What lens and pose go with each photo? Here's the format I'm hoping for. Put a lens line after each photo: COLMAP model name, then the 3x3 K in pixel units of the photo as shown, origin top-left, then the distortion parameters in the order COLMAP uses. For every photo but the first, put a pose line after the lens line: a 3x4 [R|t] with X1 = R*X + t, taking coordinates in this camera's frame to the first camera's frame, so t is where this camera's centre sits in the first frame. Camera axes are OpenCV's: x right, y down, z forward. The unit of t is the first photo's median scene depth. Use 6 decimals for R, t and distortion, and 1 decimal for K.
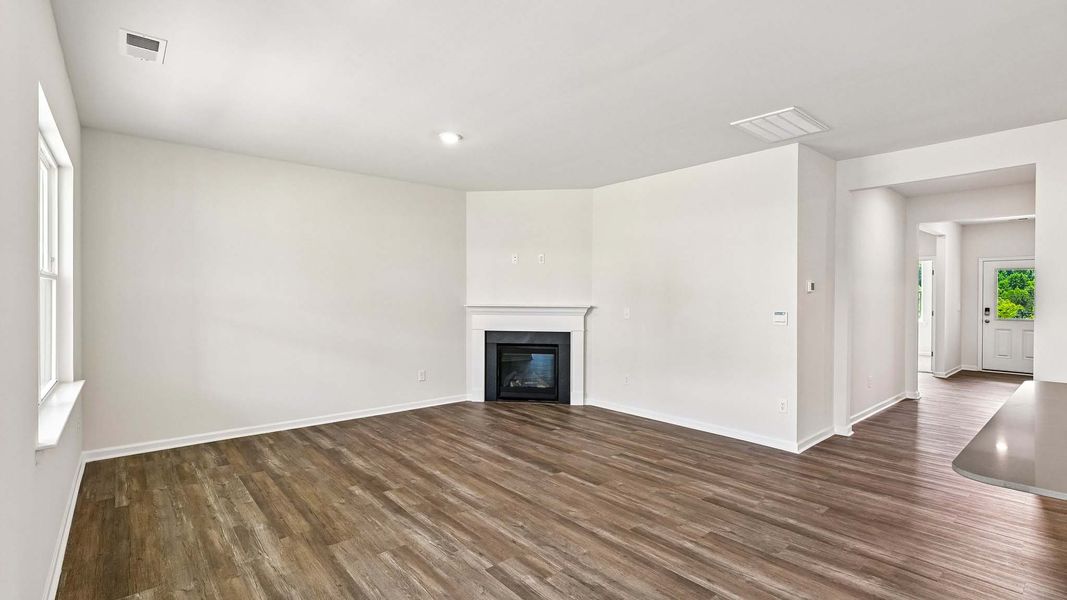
lens RADIAL K [[481.0, 0, 528.4], [0, 481.0, 297.1], [0, 0, 1]] dist [0.001578, 0.000113]
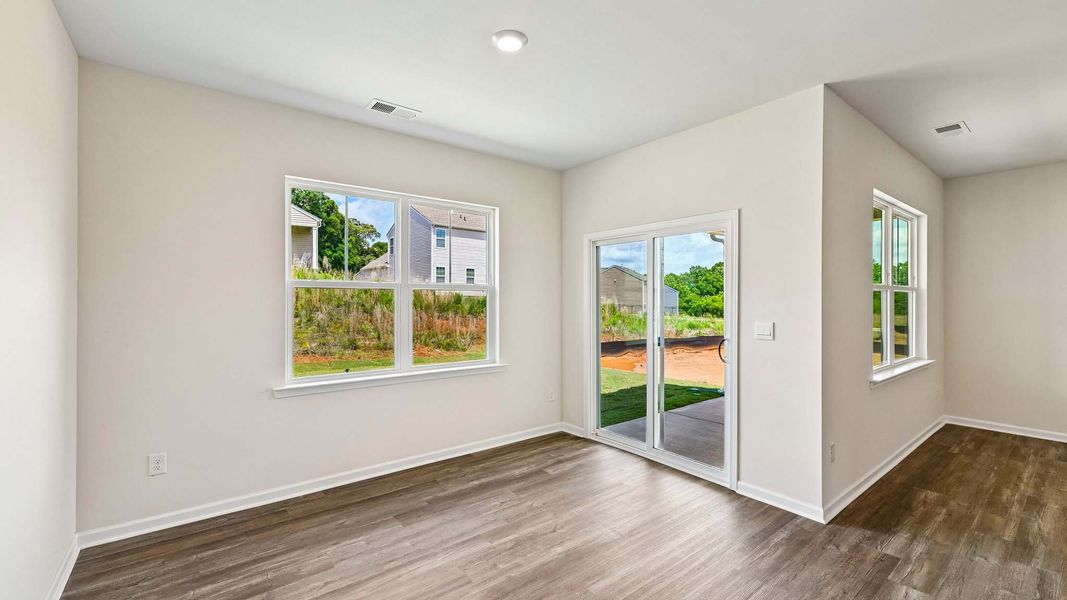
lens RADIAL K [[441.2, 0, 530.1], [0, 441.2, 298.1], [0, 0, 1]] dist [0.000826, -0.000275]
pose [[-0.035506, -0.005278, -0.999356, 0.338595], [-0.005953, 0.999969, -0.005070, 0.000361], [0.999352, 0.005769, -0.035536, -0.127578]]
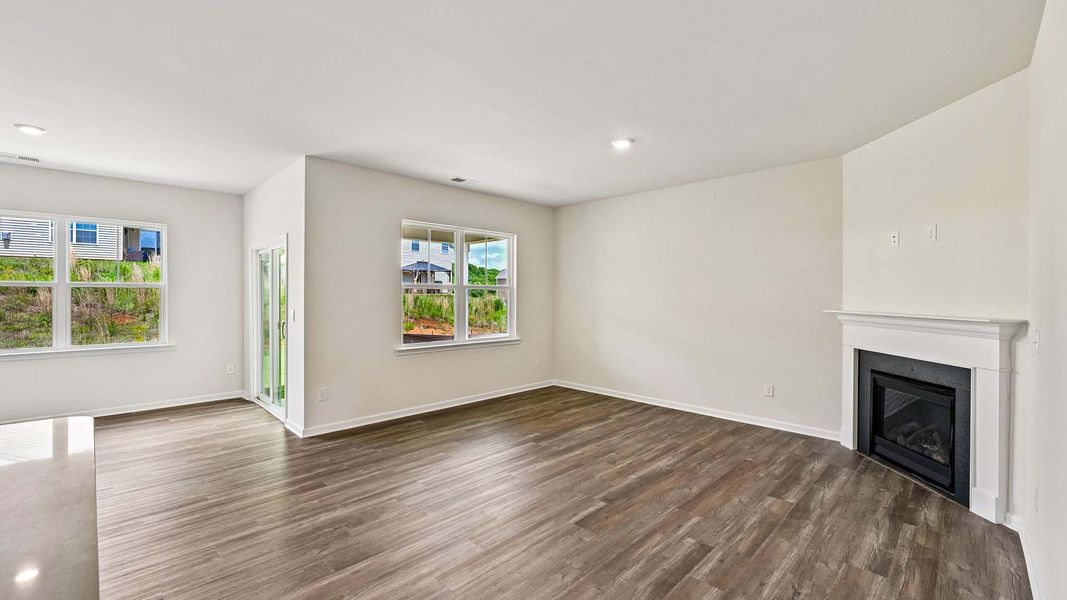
lens RADIAL K [[441.2, 0, 530.1], [0, 441.2, 298.1], [0, 0, 1]] dist [0.000826, -0.000275]
pose [[0.083840, 0.002285, -0.996477, 0.707825], [-0.006066, 0.999980, 0.001782, -0.000847], [0.996461, 0.005895, 0.083852, 0.674296]]
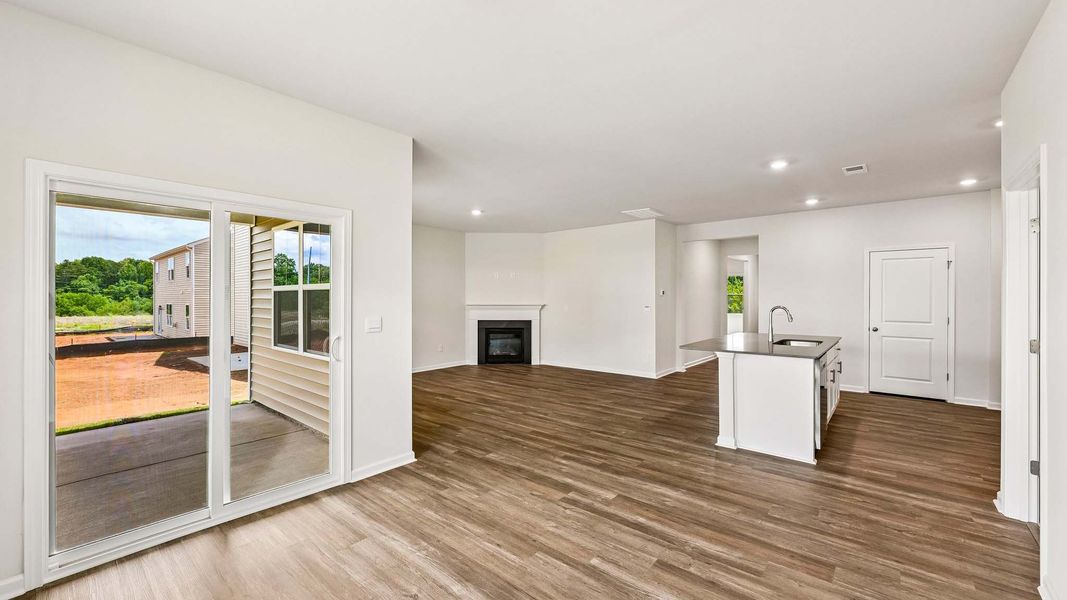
lens RADIAL K [[420.5, 0, 530.9], [0, 420.5, 297.1], [0, 0, 1]] dist [0.001020, 0.000022]
pose [[0.986233, -0.003365, 0.165324, -0.207675], [0.004315, 0.999976, -0.005387, 0.001963], [-0.165302, 0.006026, 0.986225, -0.568378]]
